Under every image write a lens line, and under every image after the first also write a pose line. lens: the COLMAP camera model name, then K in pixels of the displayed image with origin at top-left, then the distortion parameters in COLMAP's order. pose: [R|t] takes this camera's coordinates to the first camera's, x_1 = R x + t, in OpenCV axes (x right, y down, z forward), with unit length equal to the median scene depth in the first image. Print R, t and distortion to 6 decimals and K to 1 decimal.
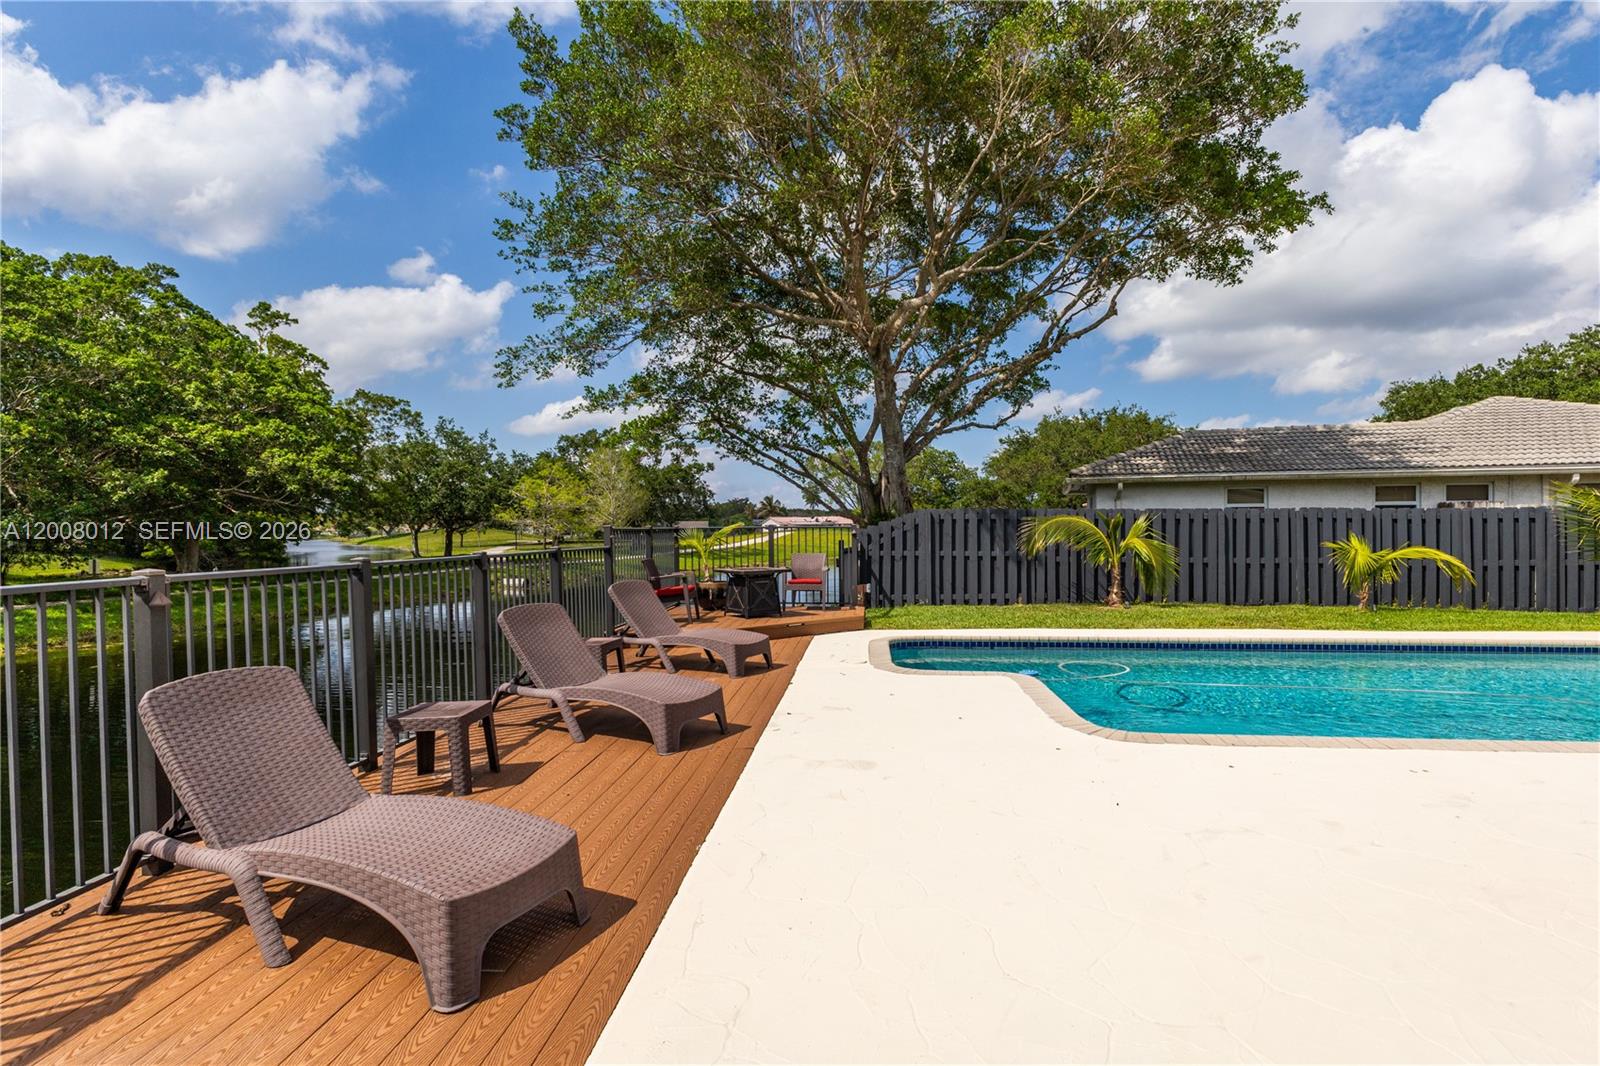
lens RADIAL K [[810.4, 0, 800.0], [0, 810.4, 533.0], [0, 0, 1]] dist [0.011294, -0.001852]
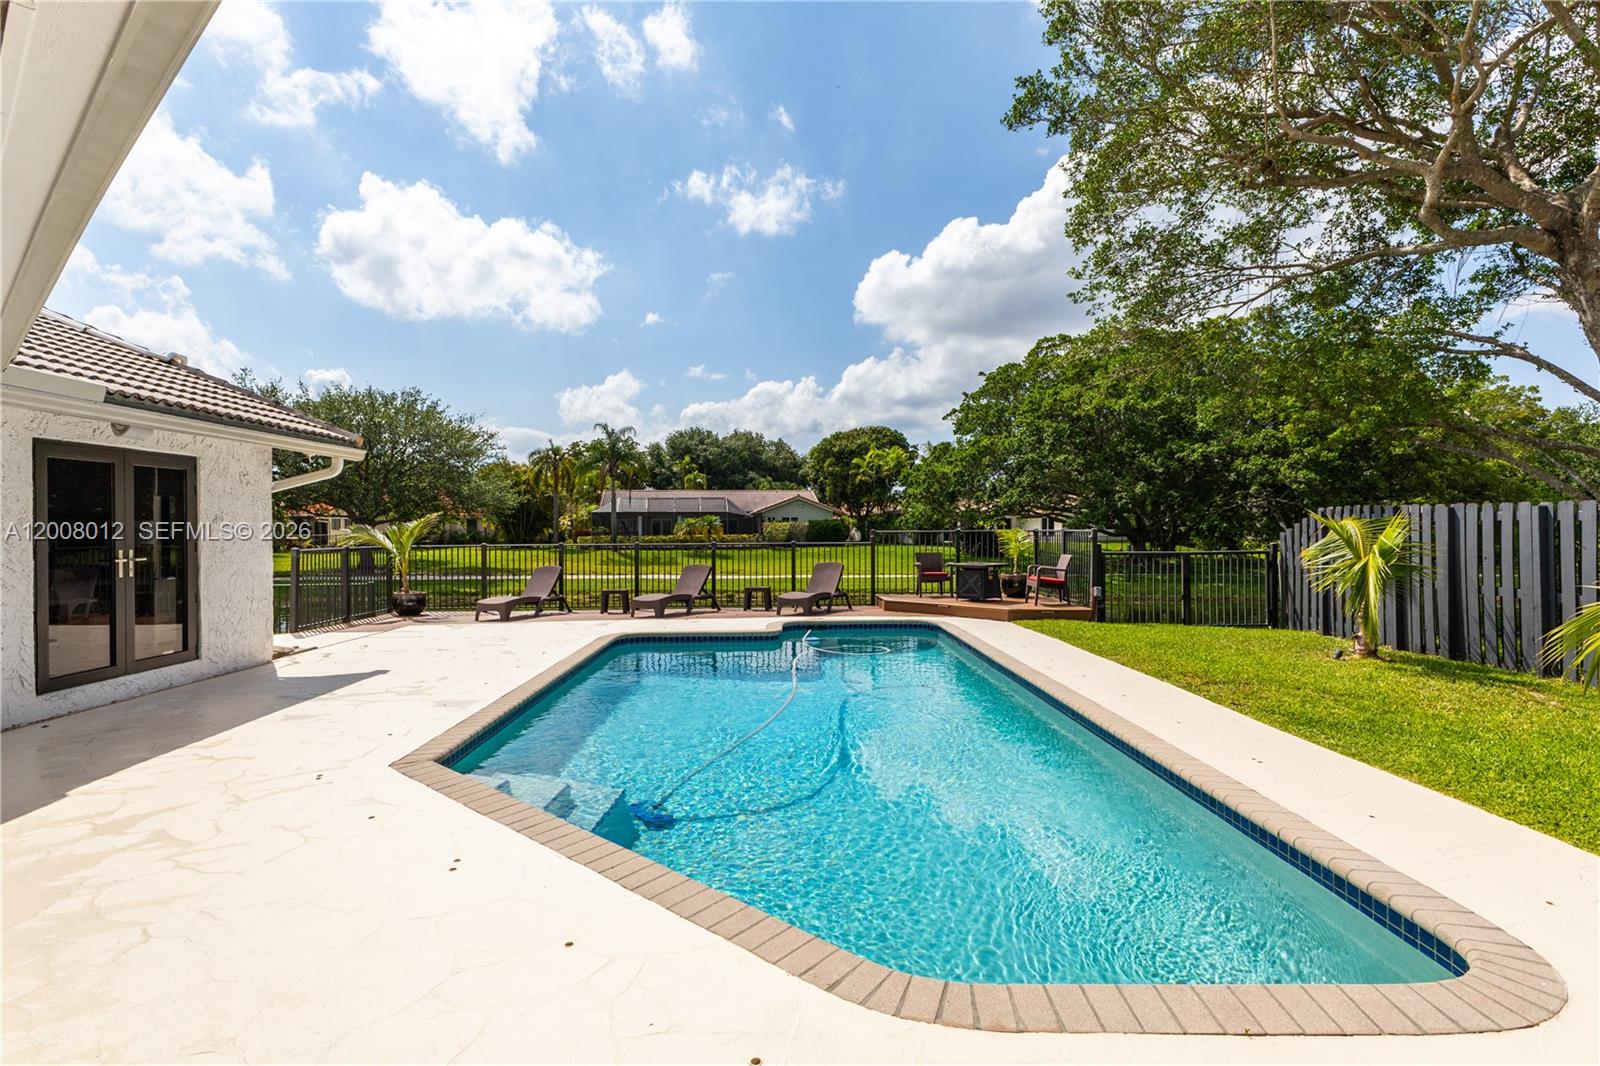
lens RADIAL K [[810.4, 0, 800.0], [0, 810.4, 533.0], [0, 0, 1]] dist [0.011294, -0.001852]
pose [[0.121328, 0.013038, -0.992527, 0.711762], [-0.000581, 0.999914, 0.013064, -0.012787], [0.992612, -0.001008, 0.121325, 0.343321]]
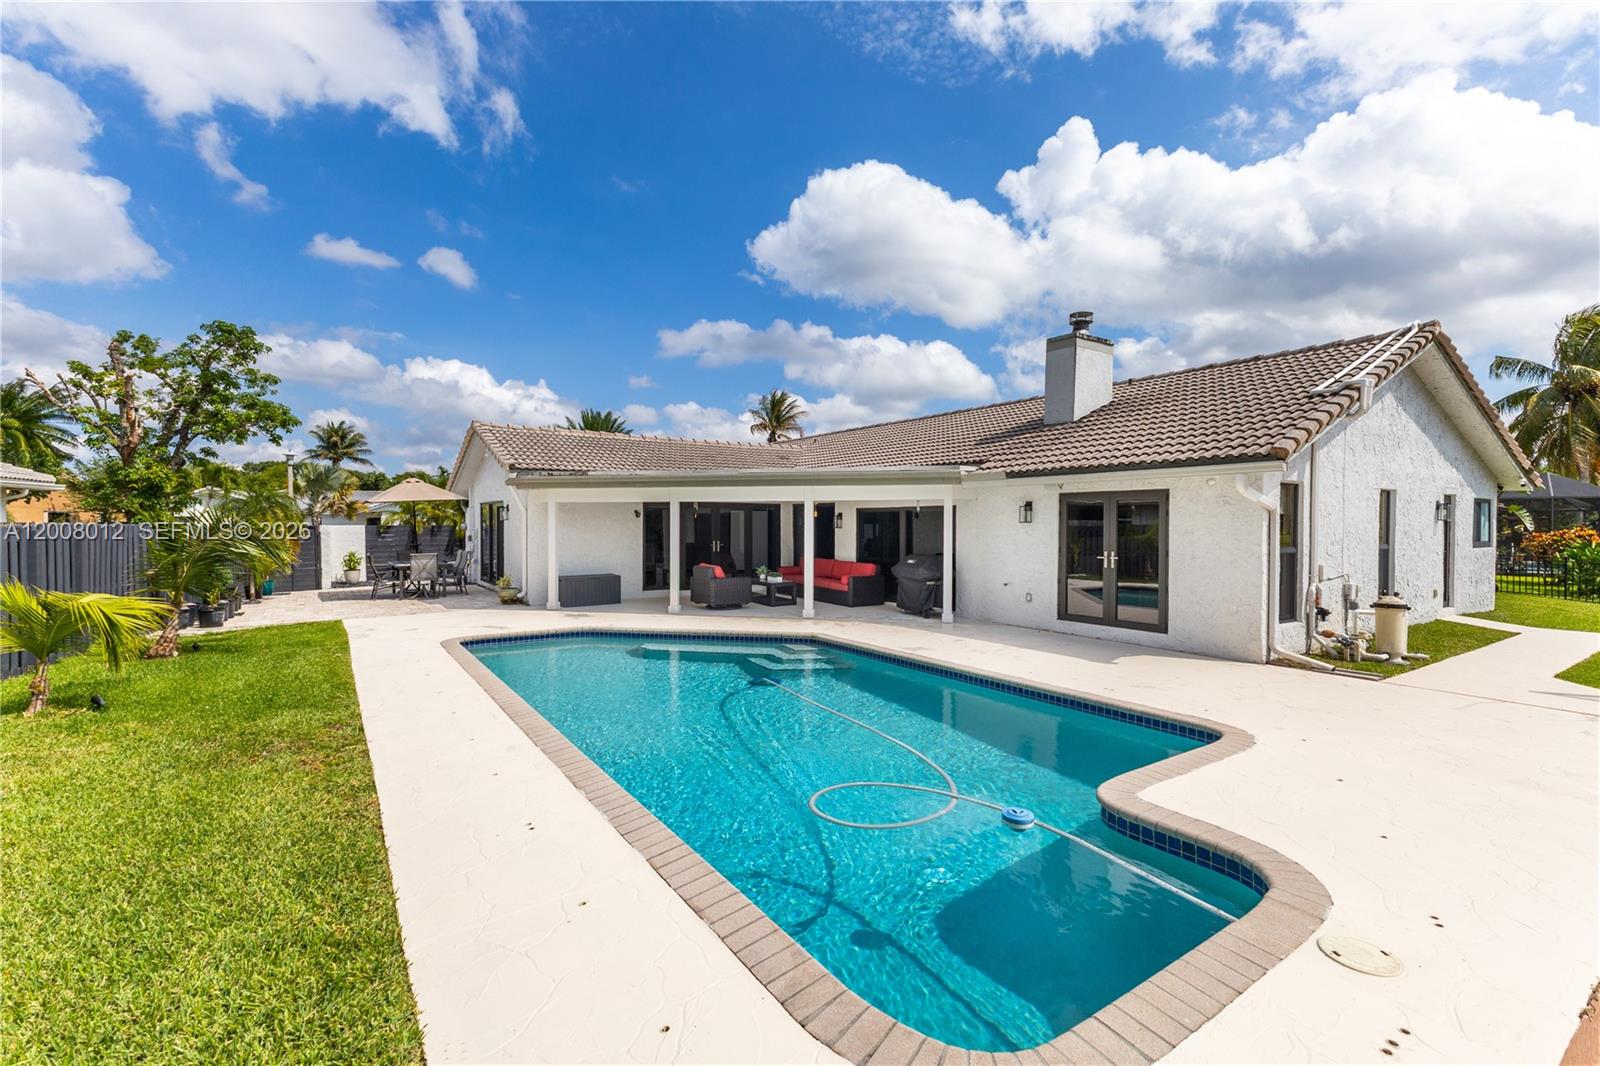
lens RADIAL K [[701.9, 0, 831.5], [0, 701.9, 534.3], [0, 0, 1]] dist [-0.002578, -0.000280]
pose [[-0.652636, -0.008304, 0.757626, -0.014174], [0.002890, 0.999905, 0.013450, -0.021440], [-0.757666, 0.010967, -0.652550, 0.613948]]
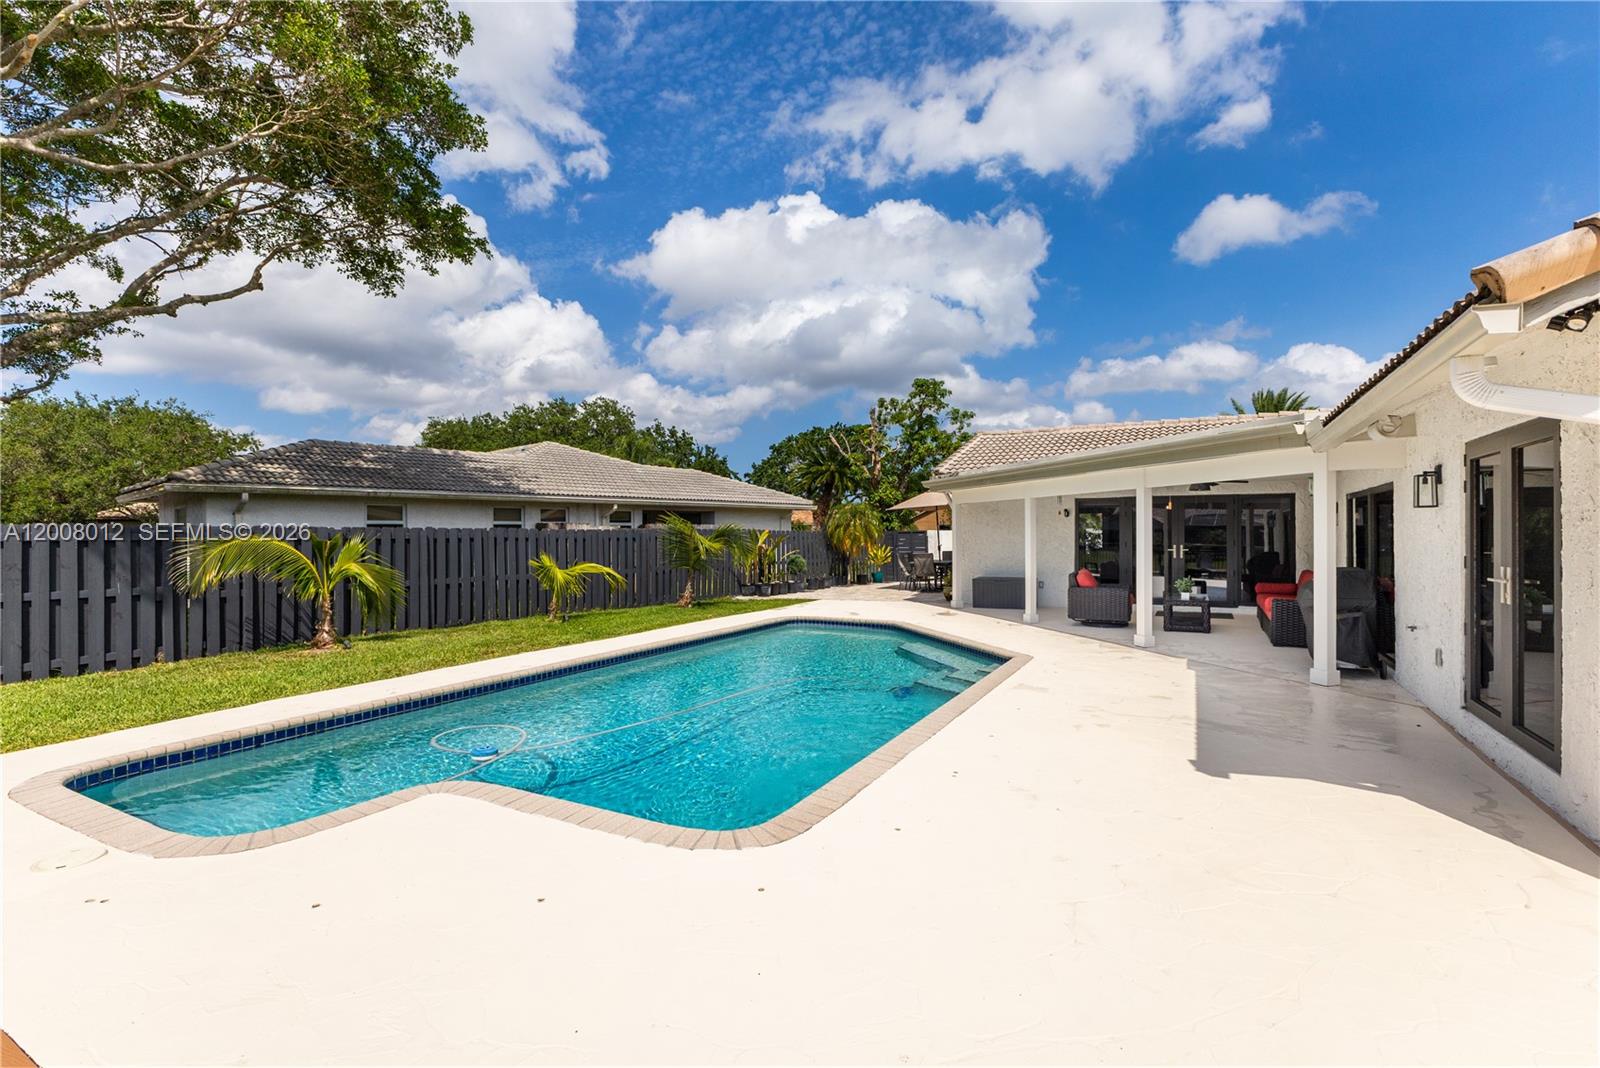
lens RADIAL K [[734.2, 0, 796.7], [0, 734.2, 526.2], [0, 0, 1]] dist [0.001398, 0.000451]
pose [[0.401311, 0.010655, 0.915880, -0.072866], [0.009731, 0.999826, -0.015895, -0.011356], [-0.915890, 0.015292, 0.401138, 0.200630]]
